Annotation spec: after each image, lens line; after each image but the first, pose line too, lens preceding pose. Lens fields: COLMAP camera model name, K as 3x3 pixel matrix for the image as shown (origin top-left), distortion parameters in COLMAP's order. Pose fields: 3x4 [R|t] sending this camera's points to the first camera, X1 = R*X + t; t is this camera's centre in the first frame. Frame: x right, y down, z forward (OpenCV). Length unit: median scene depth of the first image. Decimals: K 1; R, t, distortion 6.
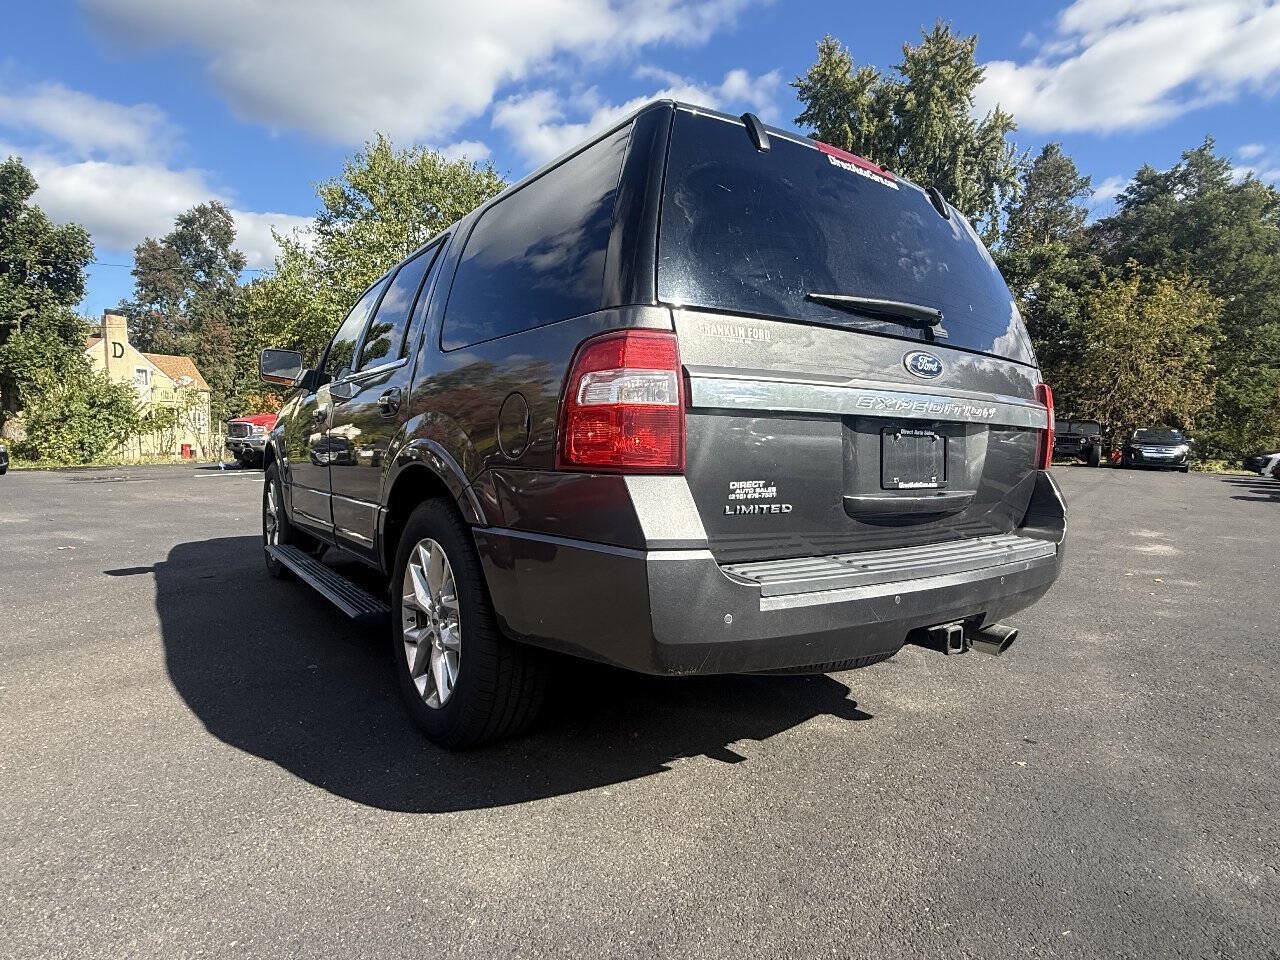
lens RADIAL K [[710.1, 0, 640.0], [0, 710.1, 480.0], [0, 0, 1]] dist [0.001202, -0.000751]
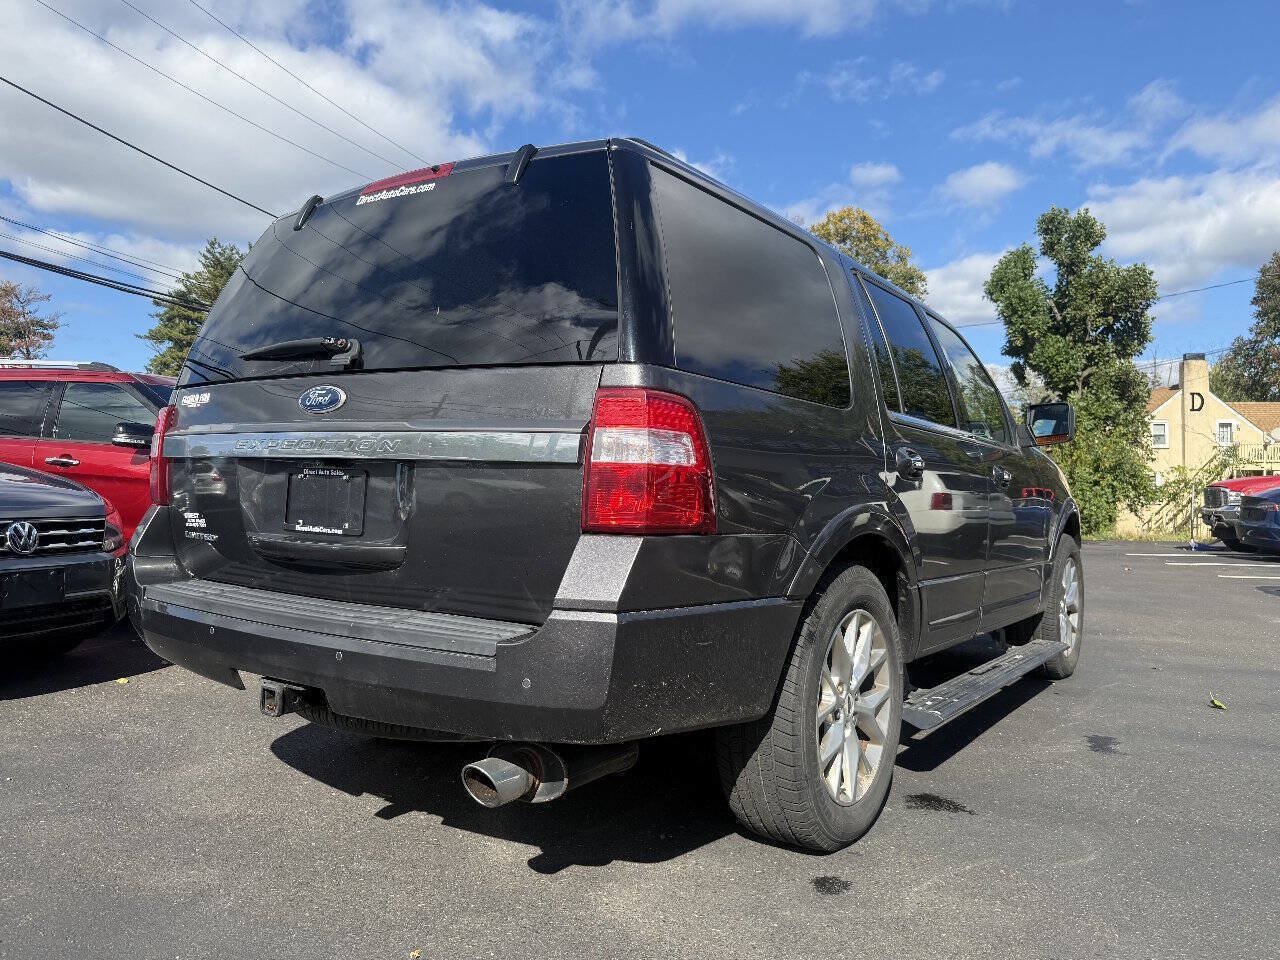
lens RADIAL K [[947.7, 0, 640.0], [0, 947.7, 480.0], [0, 0, 1]] dist [0.006698, -0.002707]
pose [[0.332543, -0.015891, -0.942954, 1.185365], [-0.071776, 0.996532, -0.042107, -0.024863], [0.940353, 0.081683, 0.330249, 0.695638]]
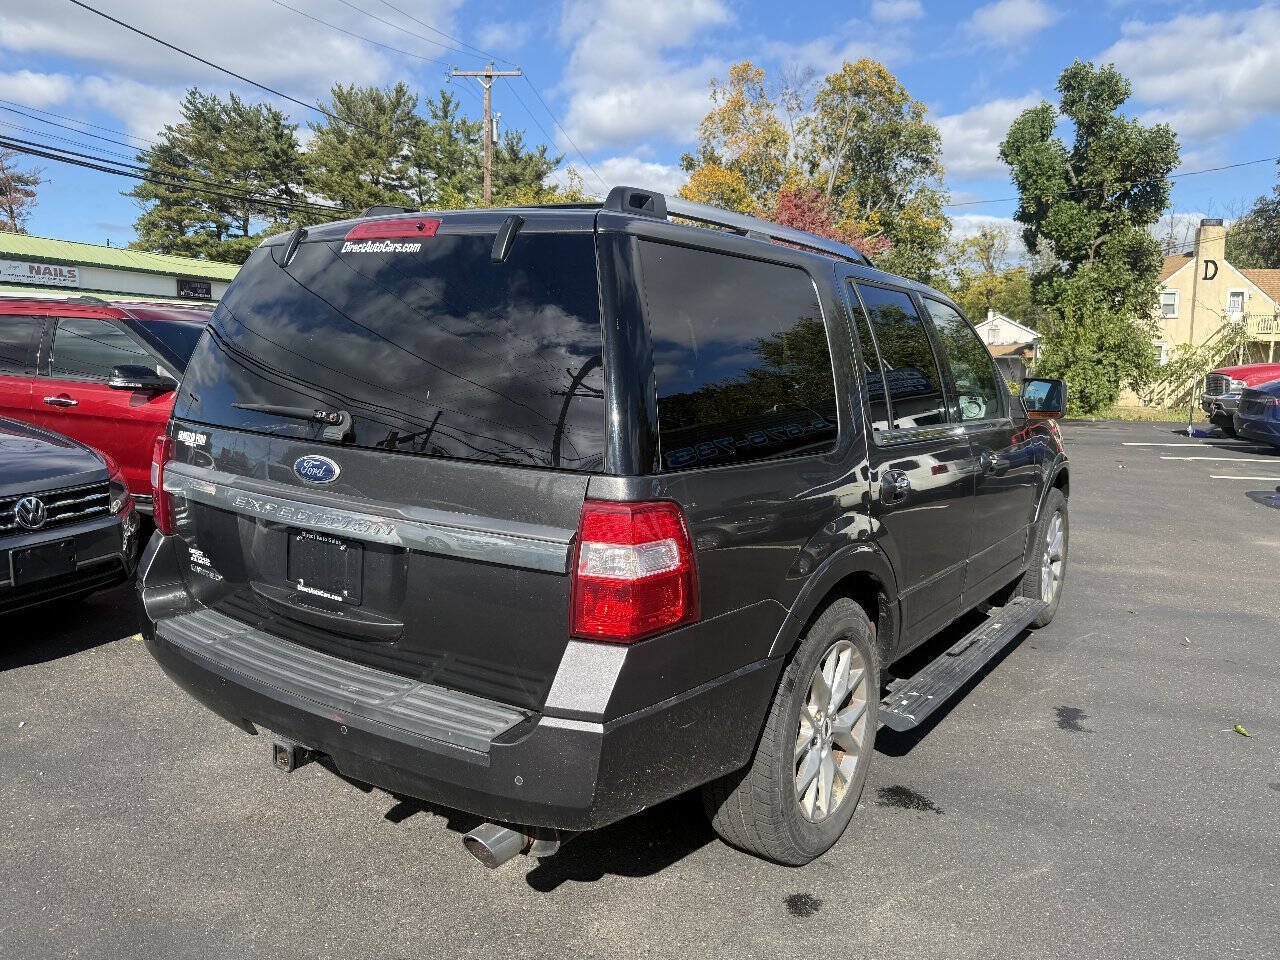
lens RADIAL K [[947.7, 0, 640.0], [0, 947.7, 480.0], [0, 0, 1]] dist [0.006698, -0.002707]
pose [[0.331035, 0.124297, -0.935396, 1.201850], [-0.073686, 0.991665, 0.105697, -0.217982], [0.940737, 0.033936, 0.337434, 0.688186]]
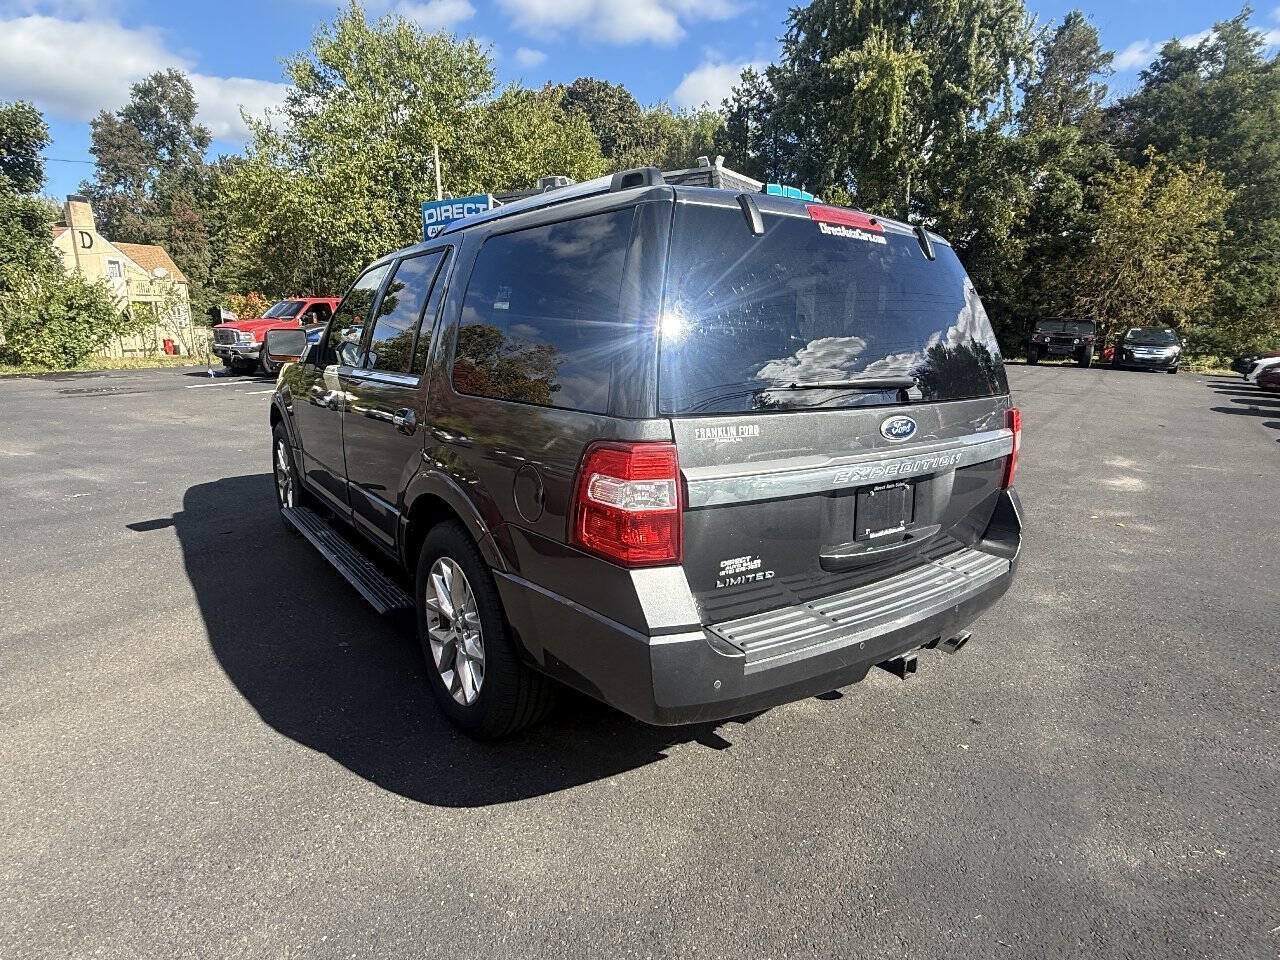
lens RADIAL K [[708.5, 0, 643.9], [0, 708.5, 480.2], [0, 0, 1]] dist [0.003114, -0.001895]
pose [[0.999877, -0.002593, 0.015490, -0.009175], [0.000157, 0.987872, 0.155272, -0.176782], [-0.015705, -0.155250, 0.987750, -0.067053]]
